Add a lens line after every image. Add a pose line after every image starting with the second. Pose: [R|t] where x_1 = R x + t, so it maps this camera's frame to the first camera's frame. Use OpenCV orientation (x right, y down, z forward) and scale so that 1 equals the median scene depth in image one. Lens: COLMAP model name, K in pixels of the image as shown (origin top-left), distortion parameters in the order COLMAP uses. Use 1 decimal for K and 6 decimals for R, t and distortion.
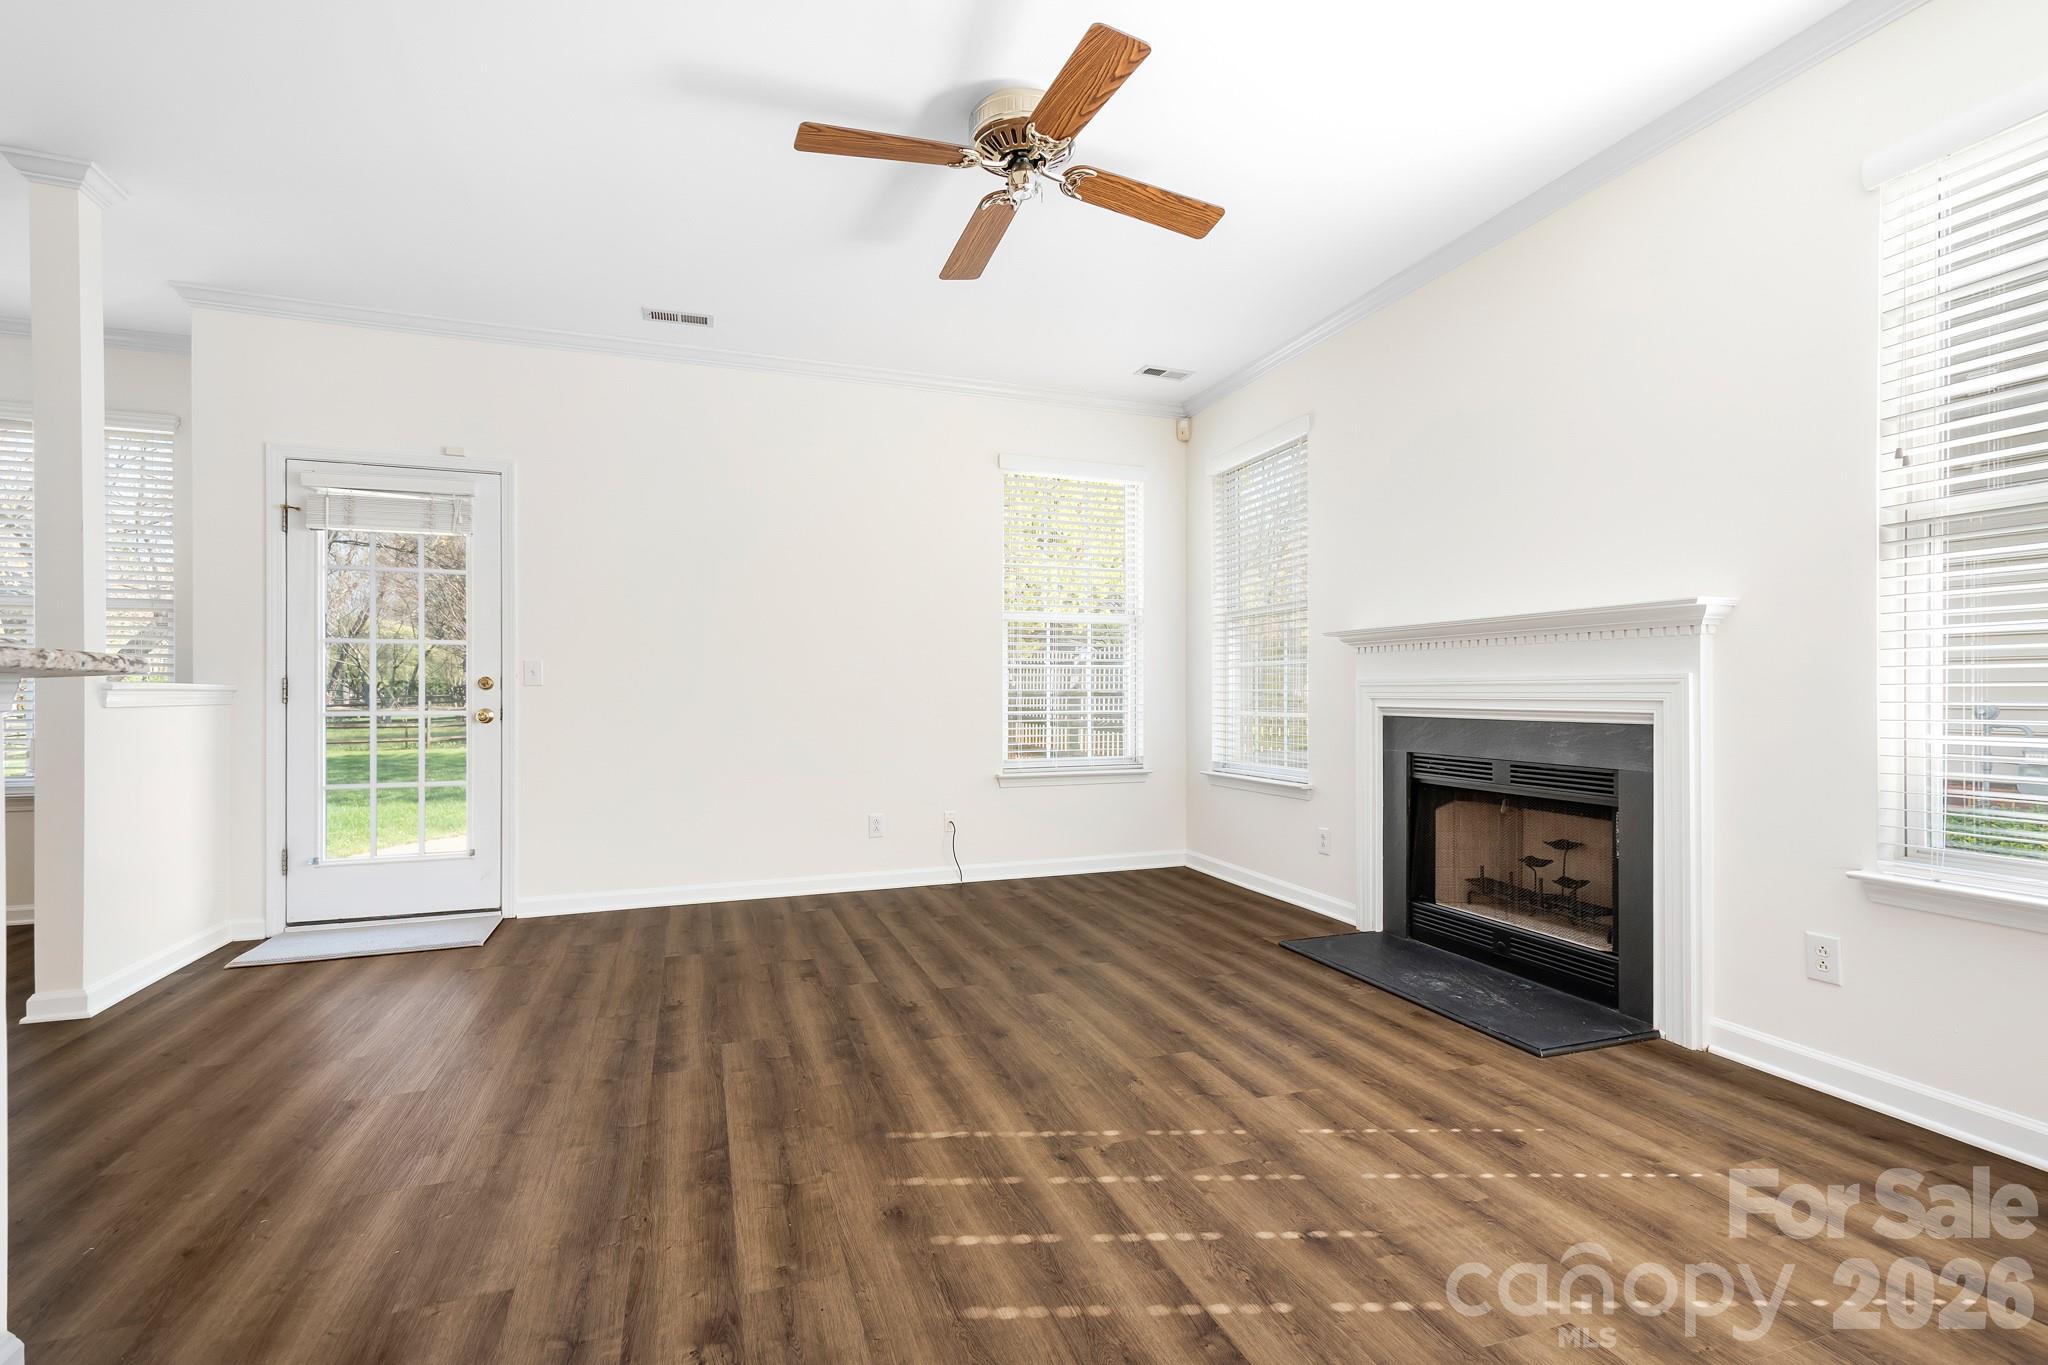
lens RADIAL K [[933.8, 0, 1029.7], [0, 933.8, 687.0], [0, 0, 1]] dist [0.014133, -0.001038]
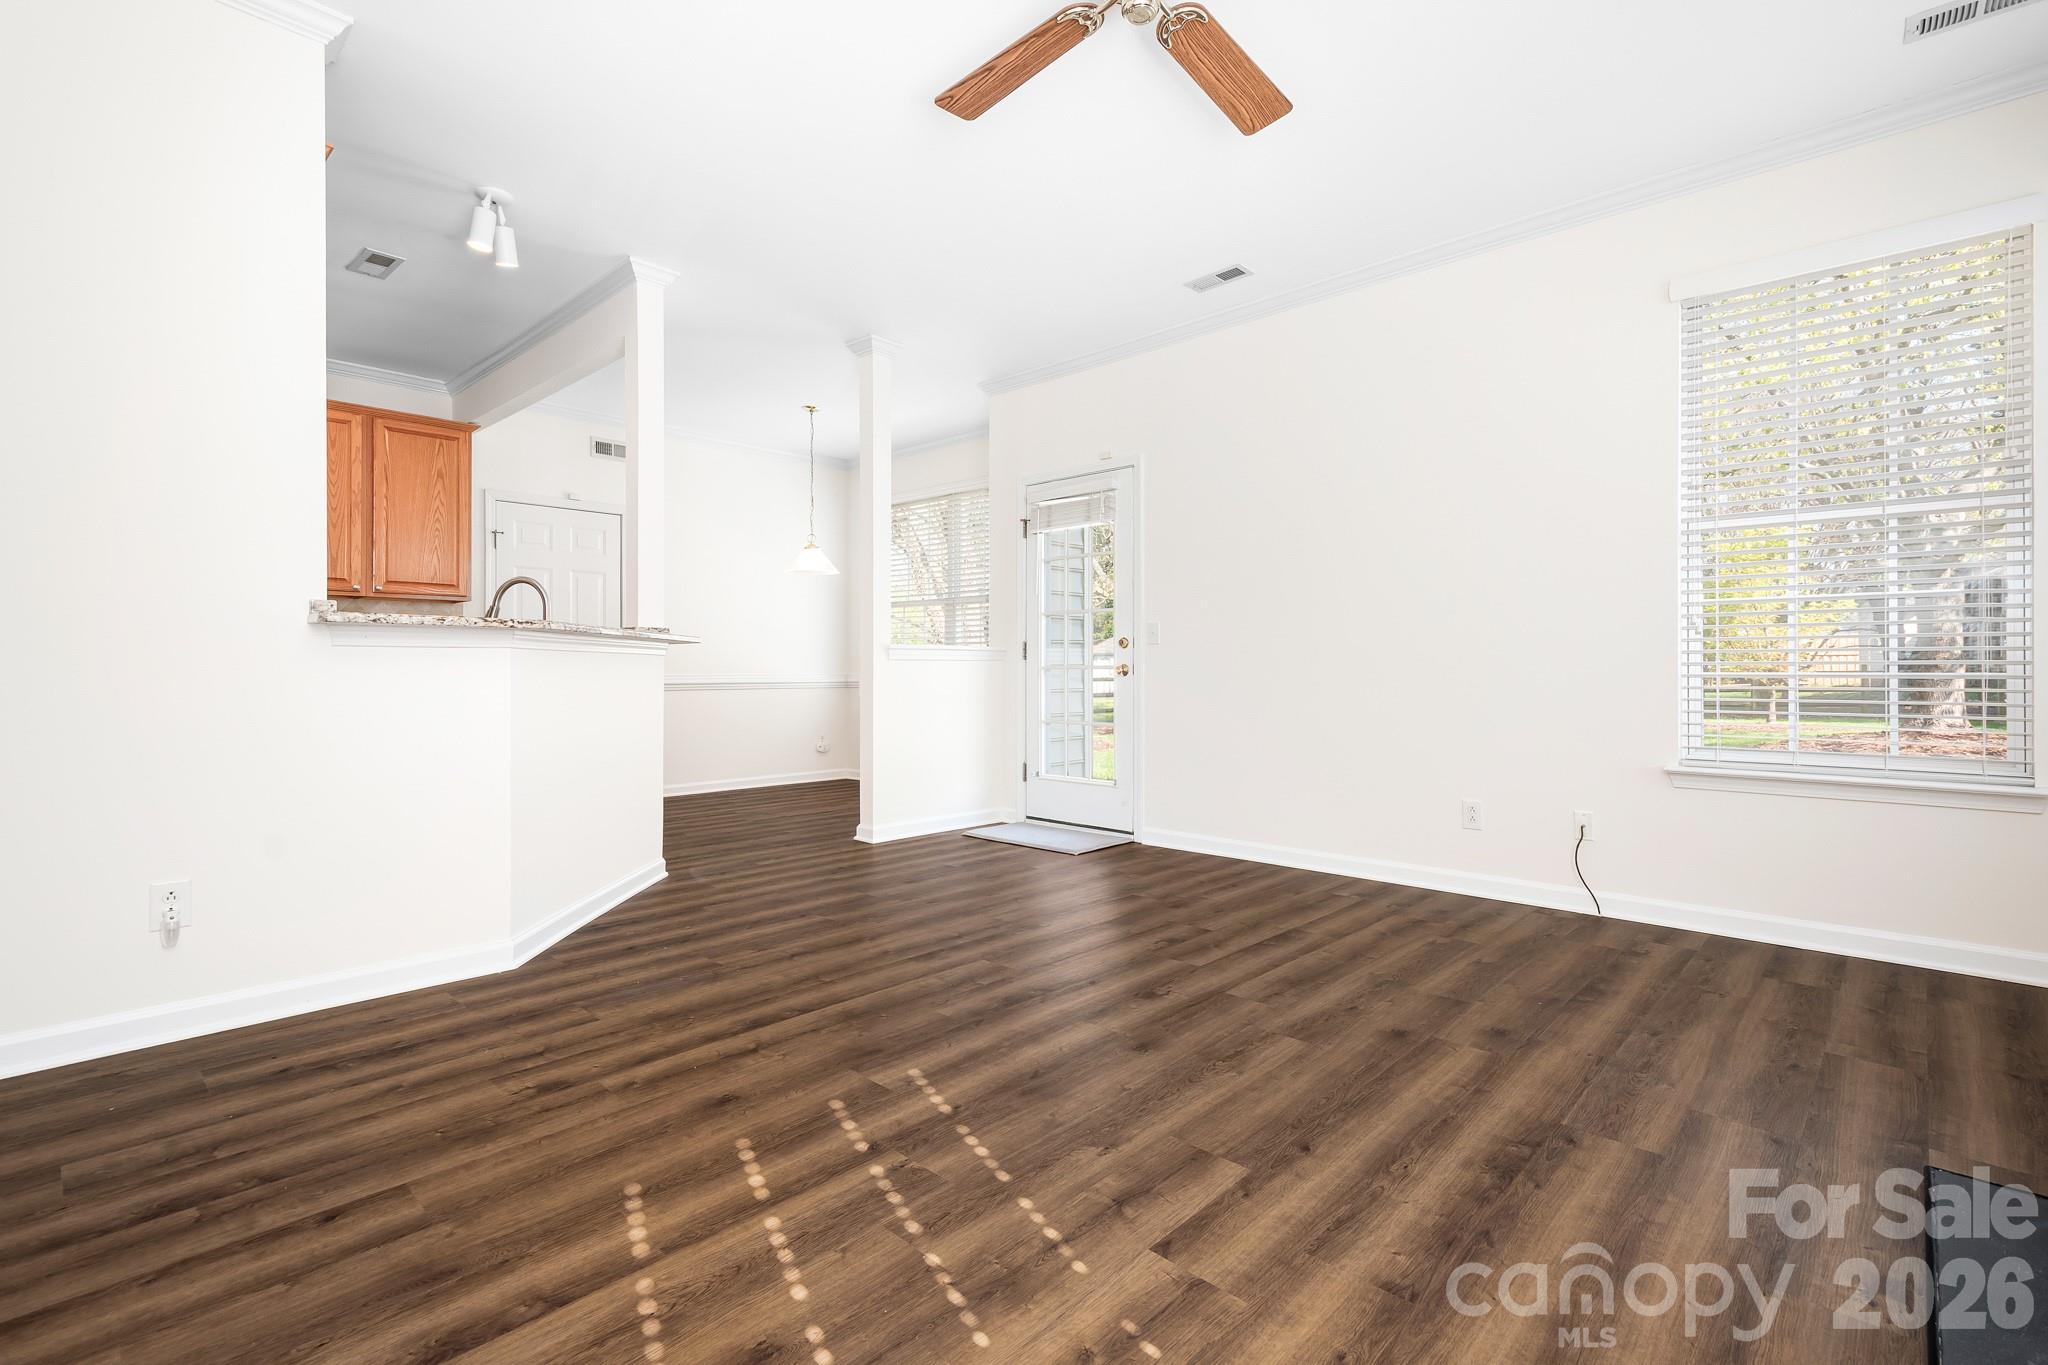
lens RADIAL K [[933.8, 0, 1031.1], [0, 933.8, 664.3], [0, 0, 1]] dist [0.014133, -0.001038]
pose [[0.448381, -0.000246, -0.893843, 0.551096], [0.003755, 0.999992, 0.001609, 0.026186], [0.893835, -0.004078, 0.448378, 0.452797]]
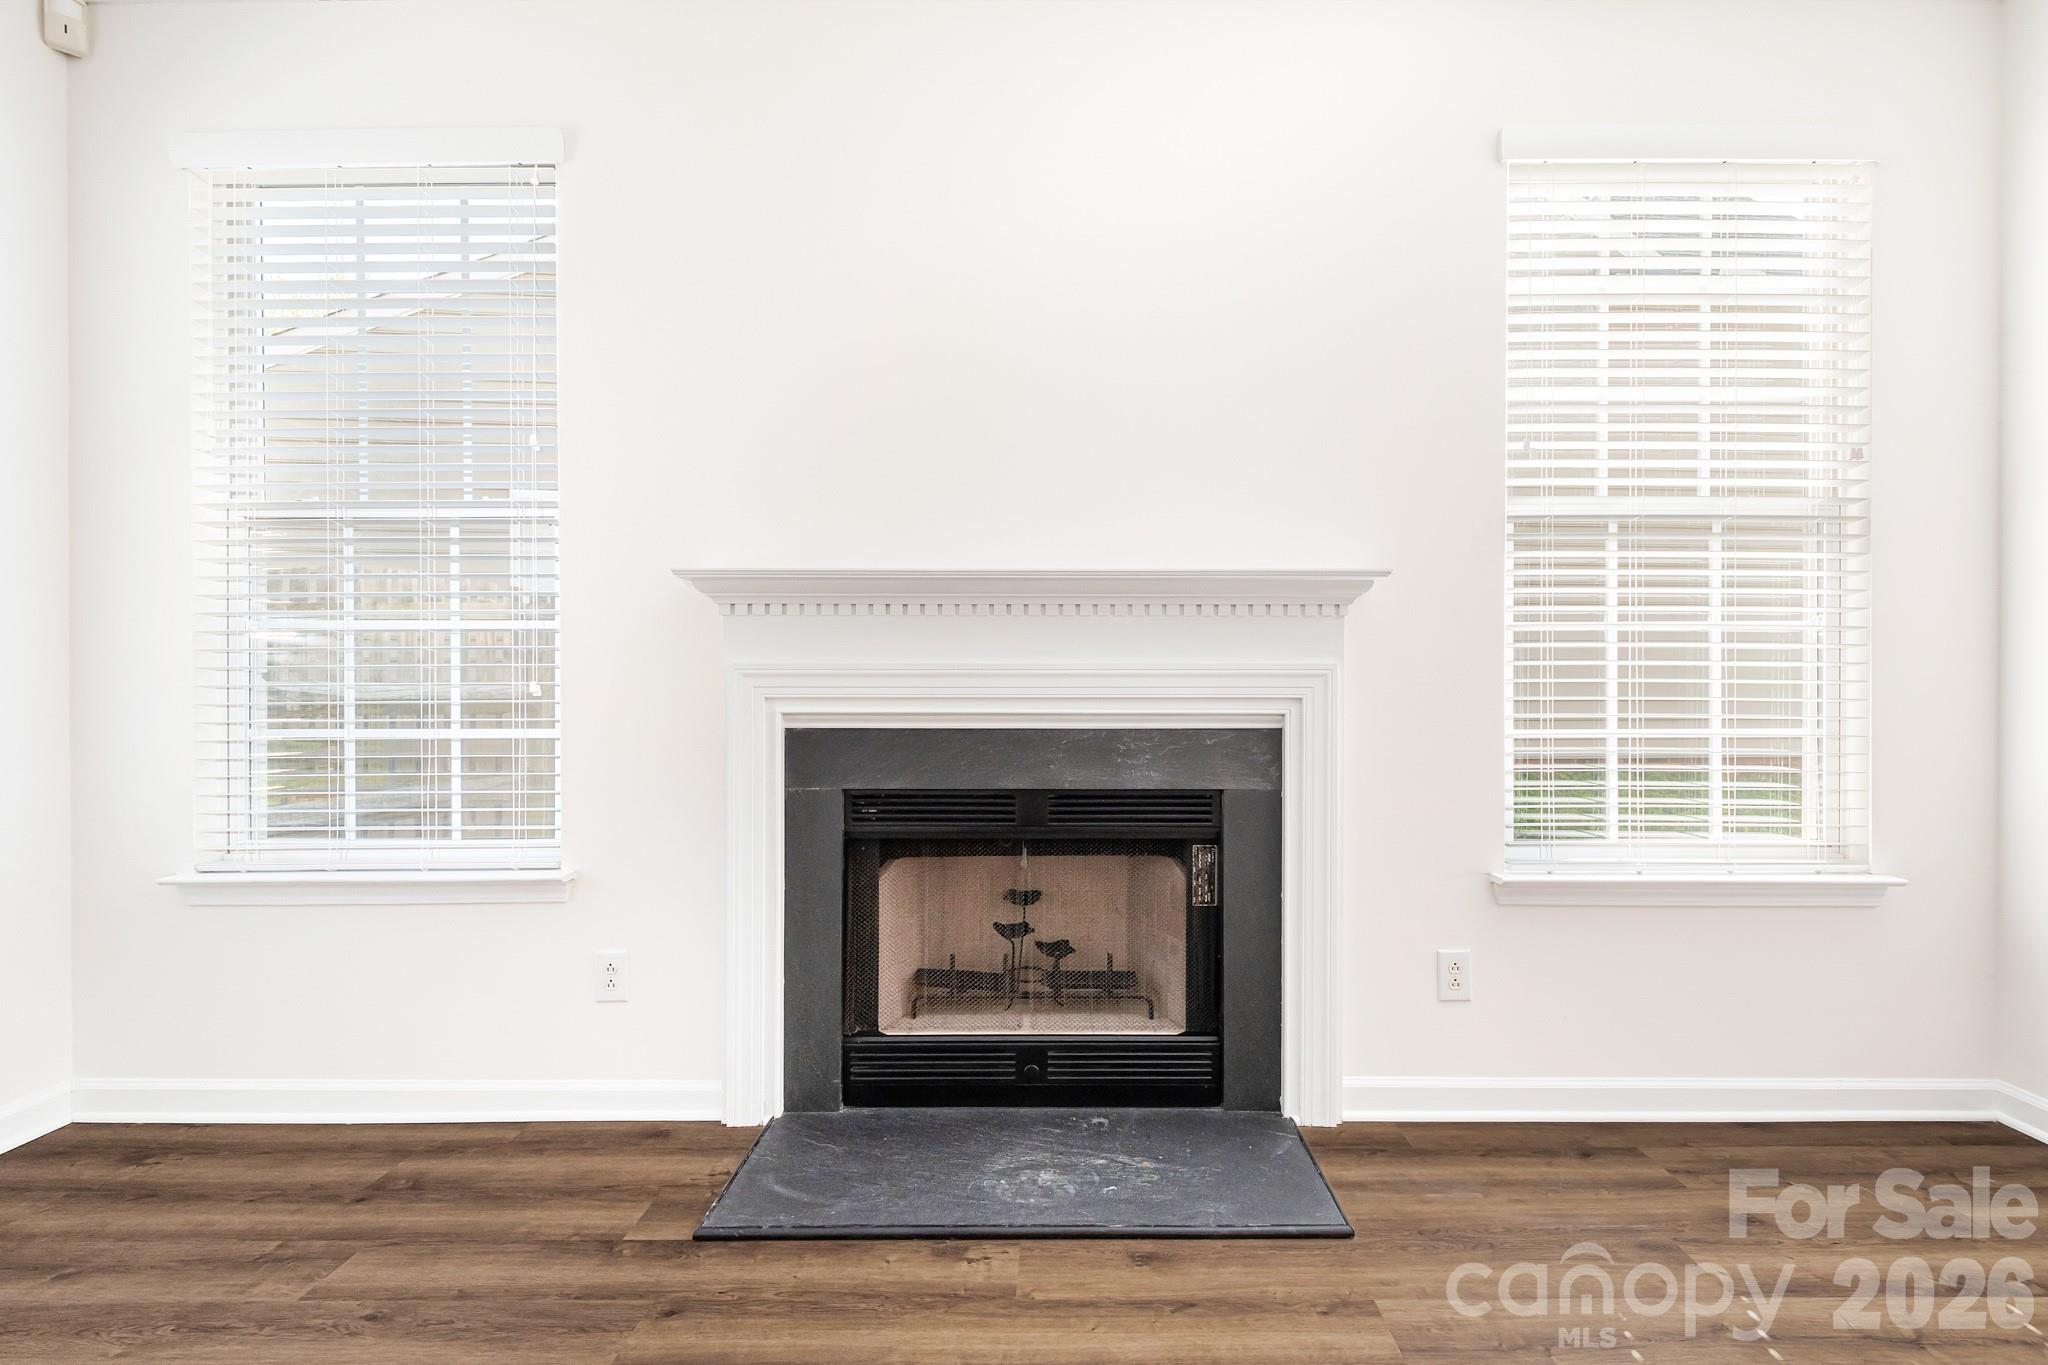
lens RADIAL K [[982.4, 0, 1056.3], [0, 982.4, 691.1], [0, 0, 1]] dist [0.010934, -0.003434]
pose [[0.341800, -0.008247, 0.939736, -0.143103], [-0.004985, 0.999932, 0.010588, 0.001230], [-0.939759, -0.008303, 0.341736, 0.764845]]
